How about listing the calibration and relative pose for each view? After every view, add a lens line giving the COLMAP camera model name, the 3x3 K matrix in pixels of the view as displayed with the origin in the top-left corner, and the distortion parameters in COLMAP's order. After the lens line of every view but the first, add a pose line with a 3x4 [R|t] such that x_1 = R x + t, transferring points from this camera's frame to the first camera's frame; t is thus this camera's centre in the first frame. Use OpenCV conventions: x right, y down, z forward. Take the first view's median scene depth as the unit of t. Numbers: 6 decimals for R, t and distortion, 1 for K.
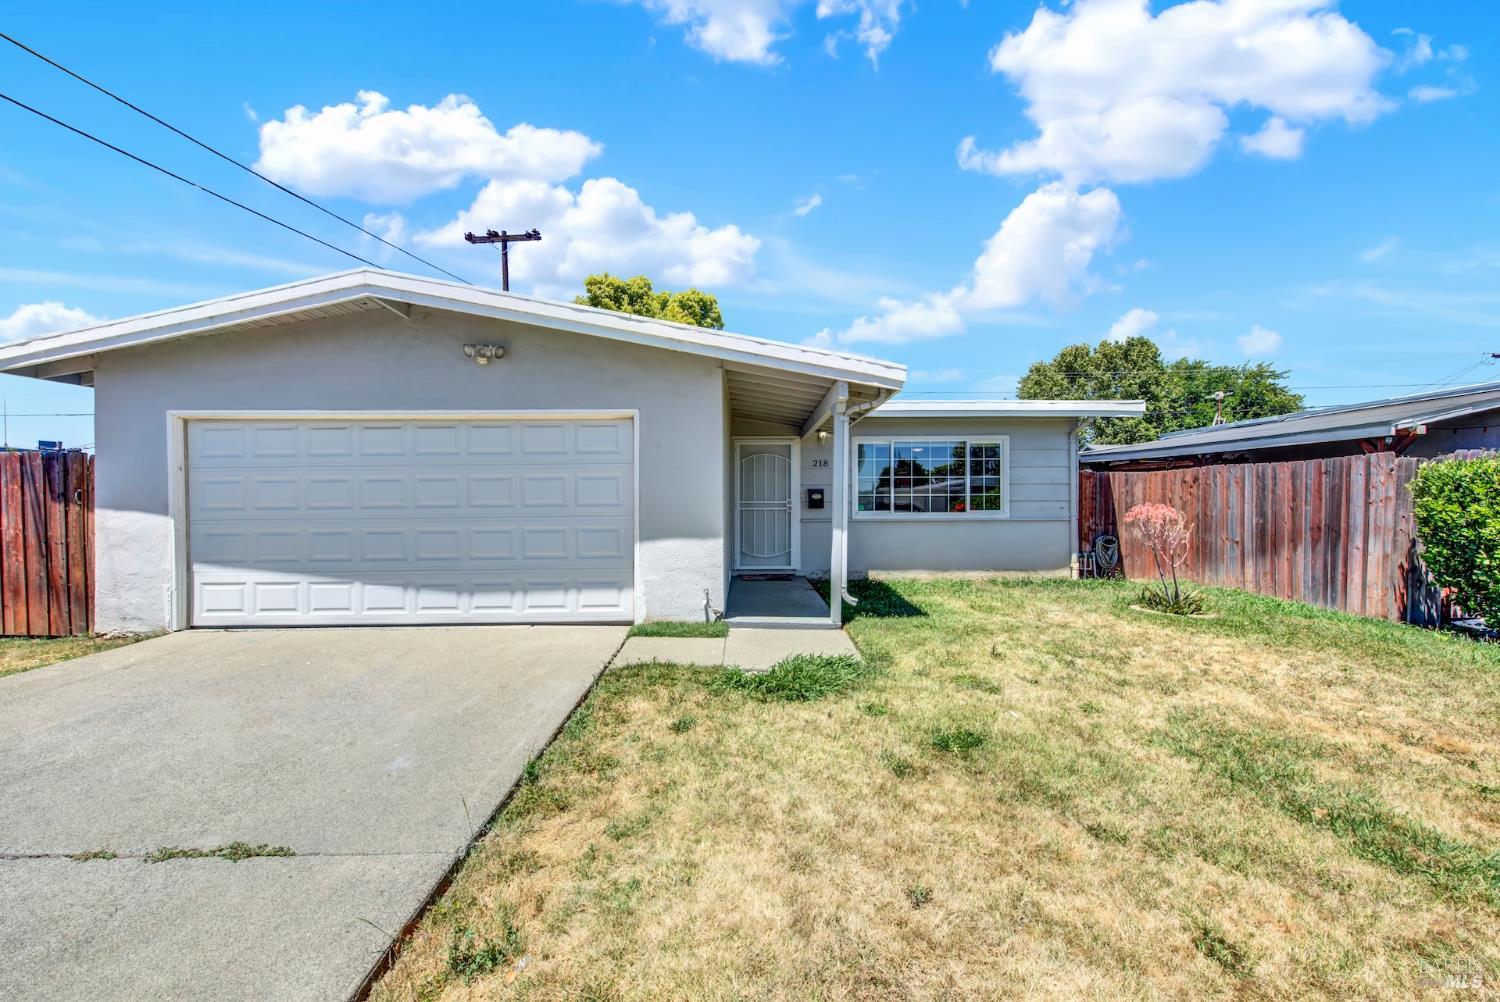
lens RADIAL K [[595.1, 0, 745.1], [0, 595.1, 501.2], [0, 0, 1]] dist [-0.000684, -0.000892]
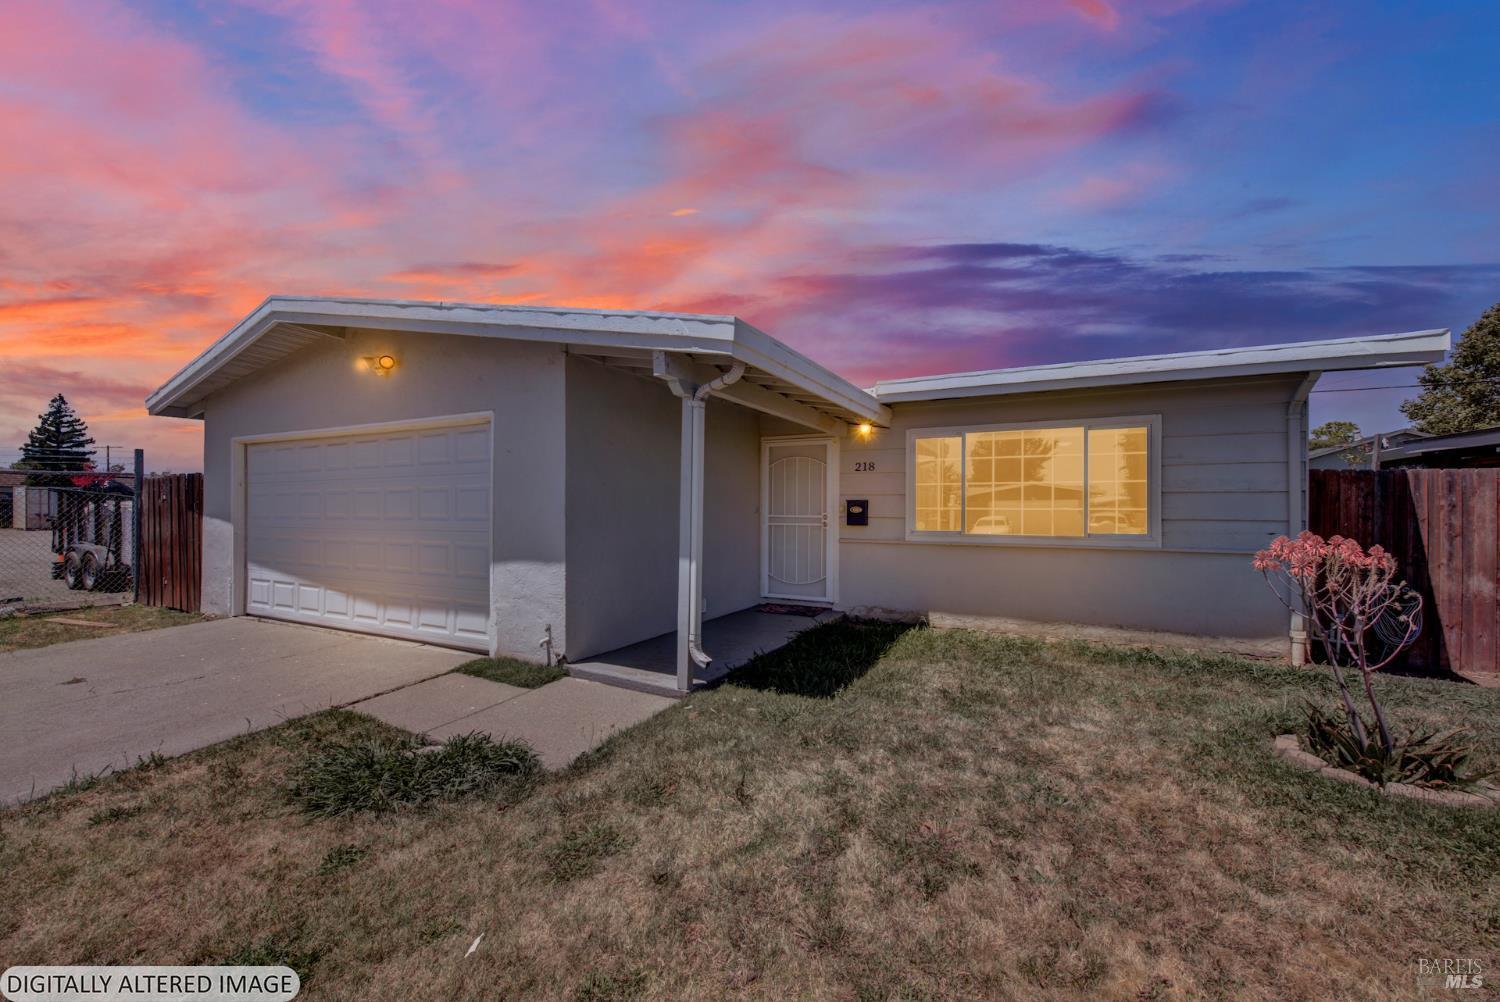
lens RADIAL K [[595.1, 0, 745.1], [0, 595.1, 501.2], [0, 0, 1]] dist [-0.000684, -0.000892]
pose [[0.886128, 0.001325, -0.463438, 0.543629], [-0.008326, 0.999880, -0.013060, -0.012993], [0.463365, 0.015431, 0.886033, 0.391344]]
